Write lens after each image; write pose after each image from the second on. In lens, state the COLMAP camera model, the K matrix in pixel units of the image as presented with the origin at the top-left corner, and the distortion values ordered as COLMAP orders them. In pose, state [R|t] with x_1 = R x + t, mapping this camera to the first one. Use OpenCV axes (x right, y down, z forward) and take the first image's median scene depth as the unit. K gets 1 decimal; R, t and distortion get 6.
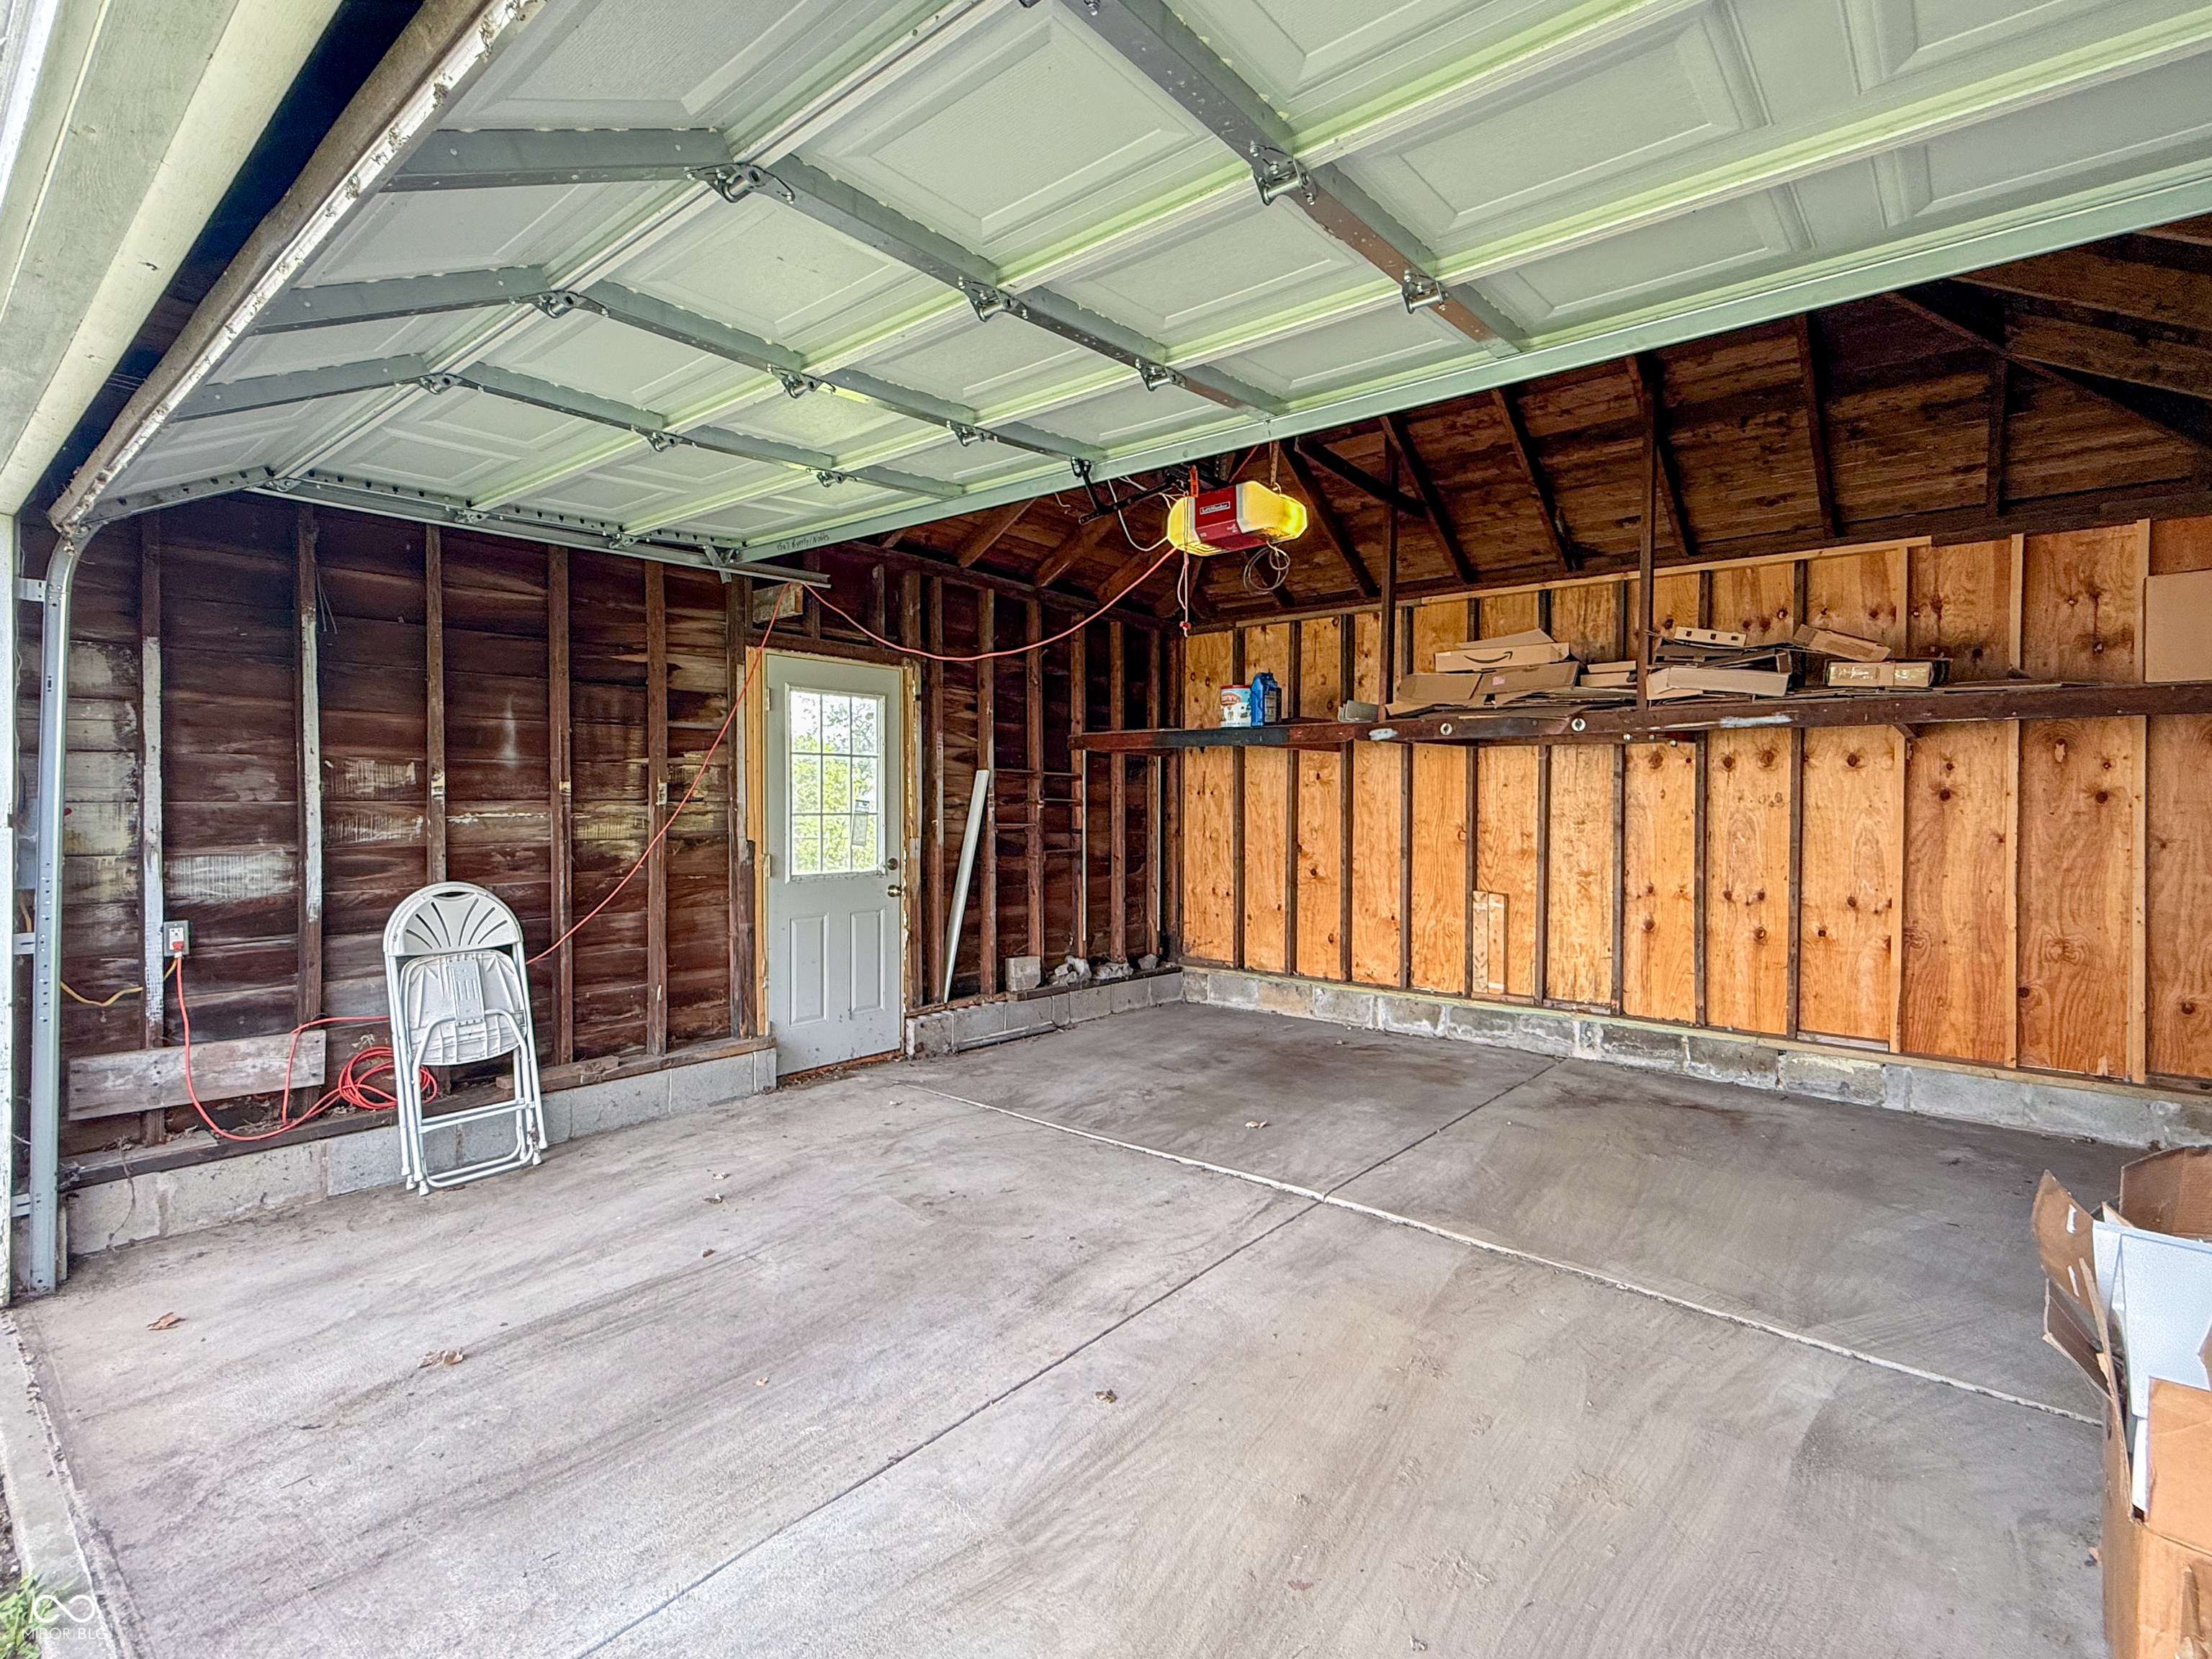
lens RADIAL K [[1086.7, 0, 1112.9], [0, 1086.7, 823.5], [0, 0, 1]] dist [0.000200, -0.000146]
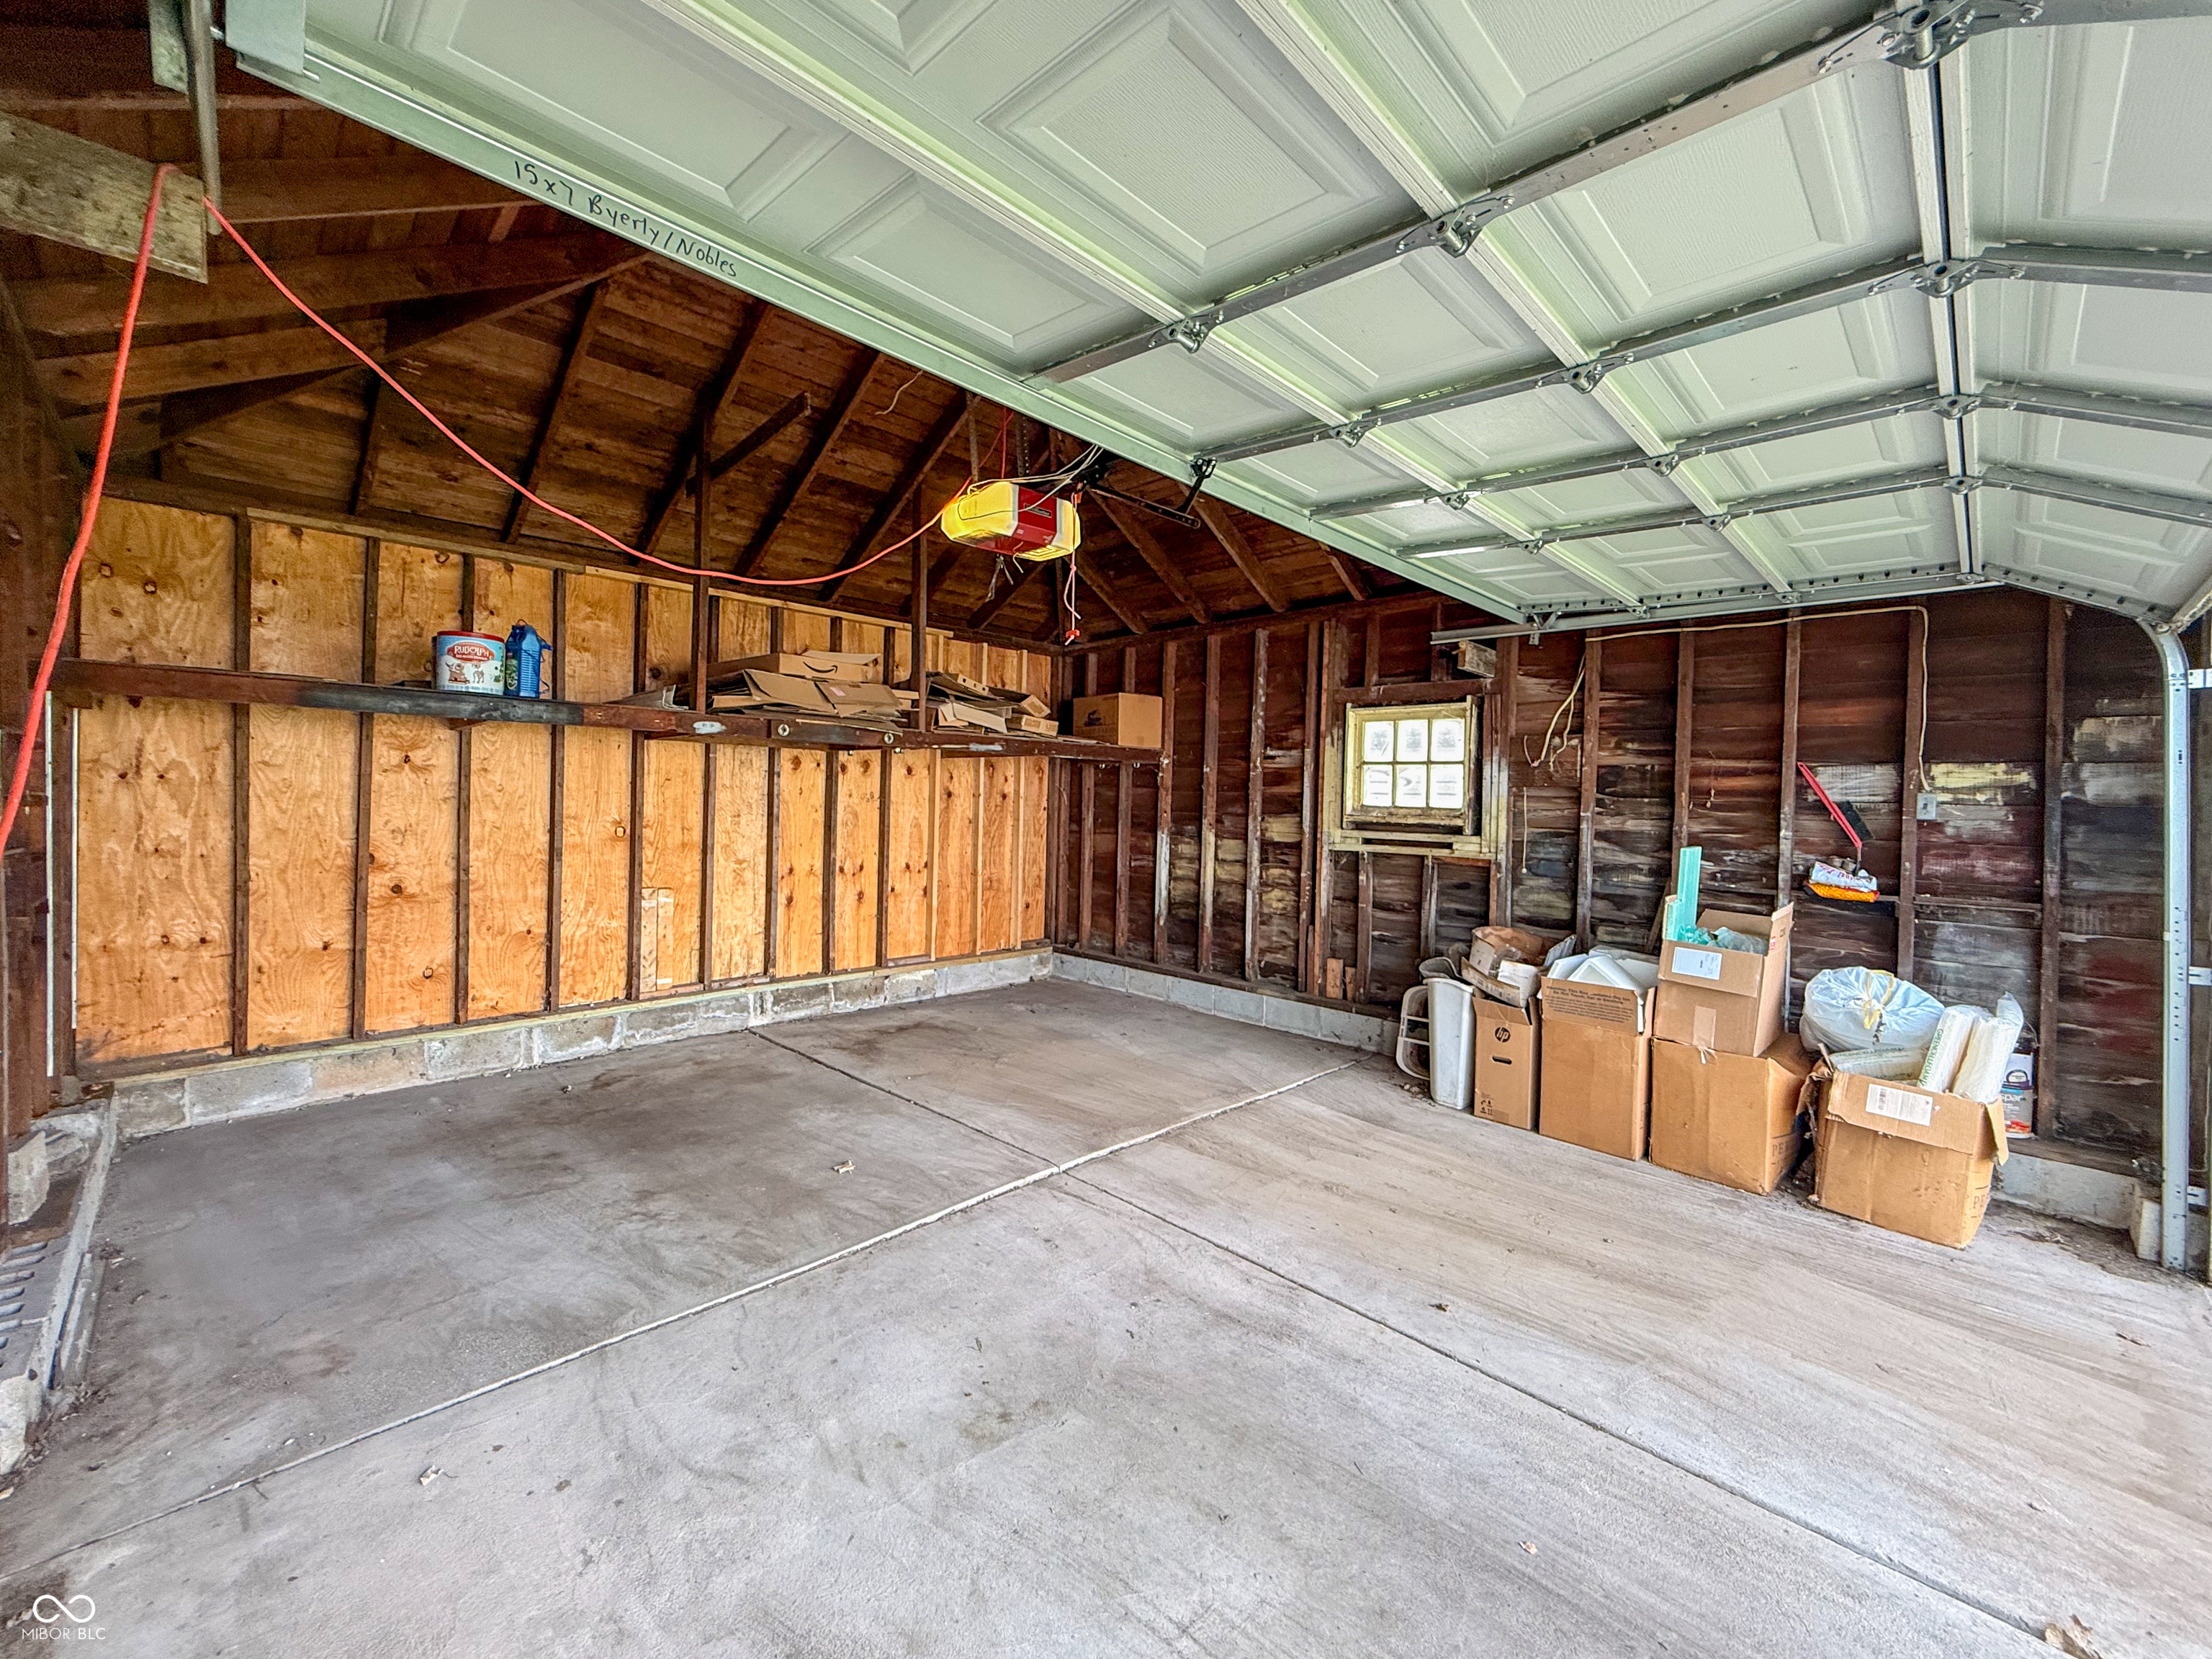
lens RADIAL K [[889.9, 0, 1103.8], [0, 889.9, 813.9], [0, 0, 1]] dist [0.000387, 0.000192]
pose [[0.078490, -0.024268, 0.996619, -0.559771], [-0.002682, 0.999695, 0.024555, -0.032830], [-0.996911, -0.004600, 0.078401, 0.706002]]
